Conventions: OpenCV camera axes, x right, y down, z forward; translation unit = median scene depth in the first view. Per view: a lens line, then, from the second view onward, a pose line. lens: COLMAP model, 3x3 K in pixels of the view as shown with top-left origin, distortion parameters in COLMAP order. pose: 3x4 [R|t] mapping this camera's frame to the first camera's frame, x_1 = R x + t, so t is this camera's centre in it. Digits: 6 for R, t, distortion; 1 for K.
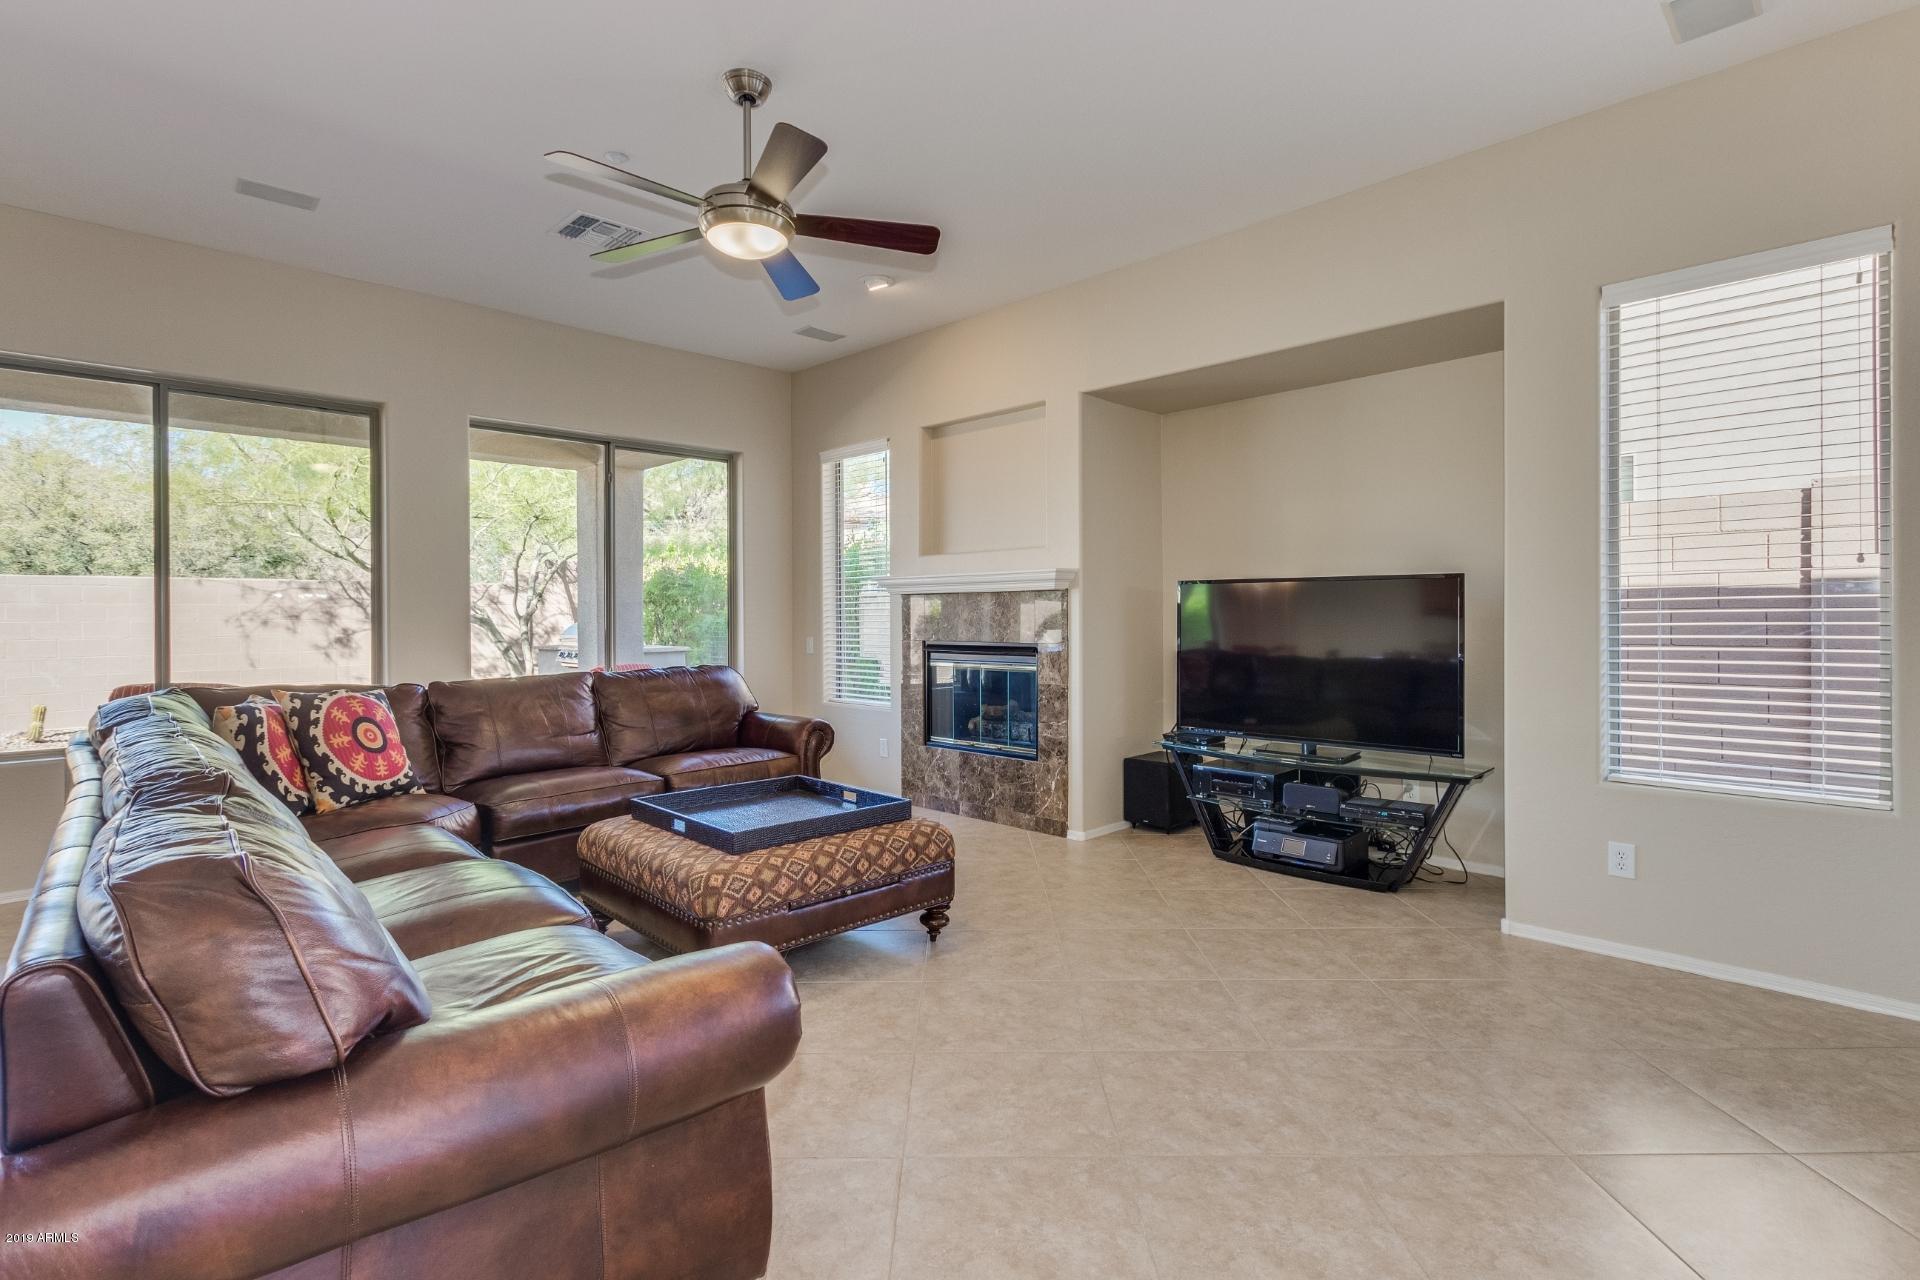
lens RADIAL K [[904.0, 0, 954.2], [0, 904.0, 623.9], [0, 0, 1]] dist [0.003787, -0.001348]
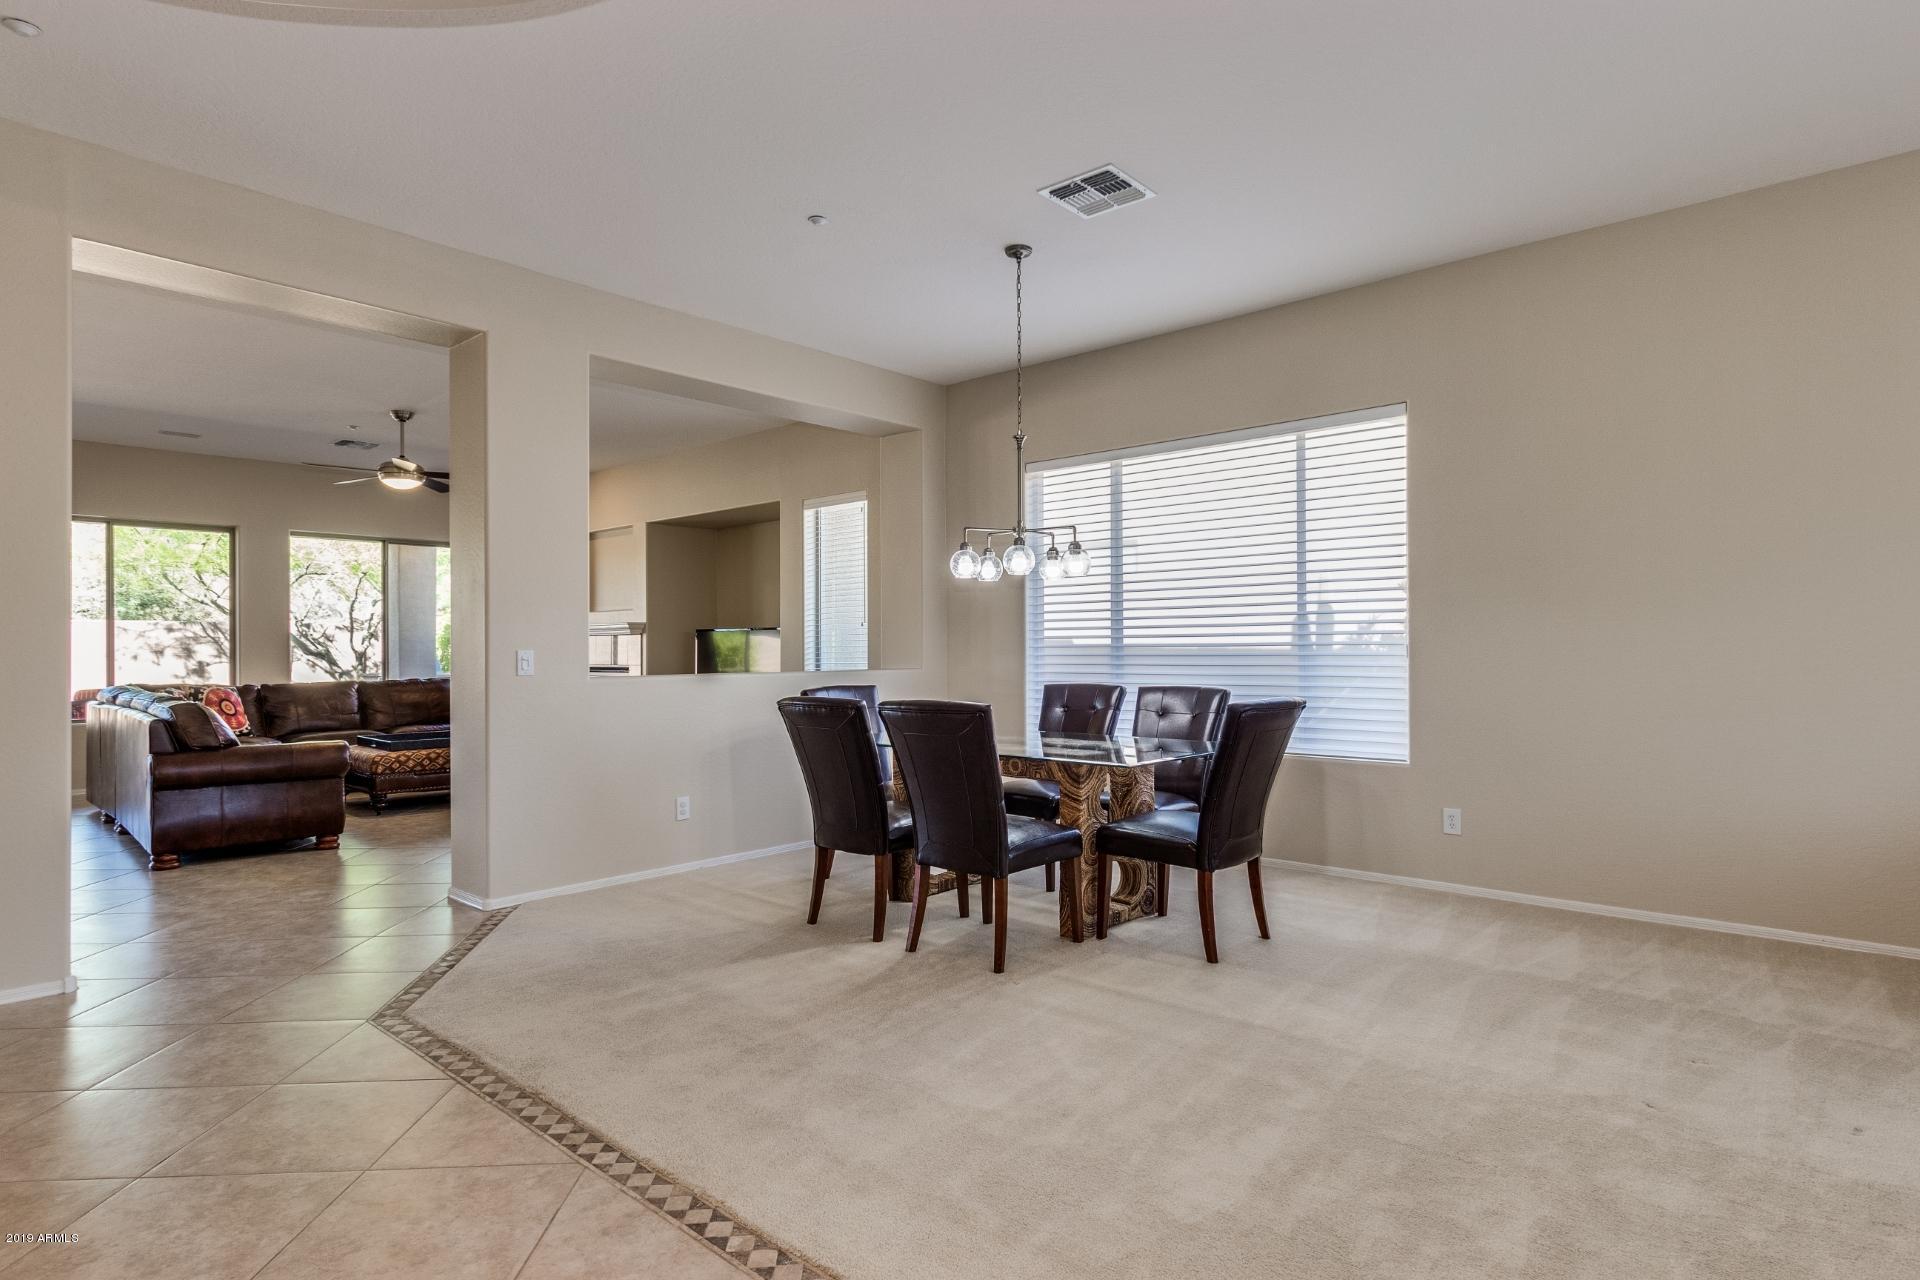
lens RADIAL K [[1030.4, 0, 965.2], [0, 1030.4, 653.5], [0, 0, 1]] dist [0.001445, -0.000073]
pose [[0.998886, 0.001629, 0.047151, 0.713770], [-0.001124, 0.999942, -0.010731, 0.021231], [-0.047166, 0.010666, 0.998830, -1.105872]]
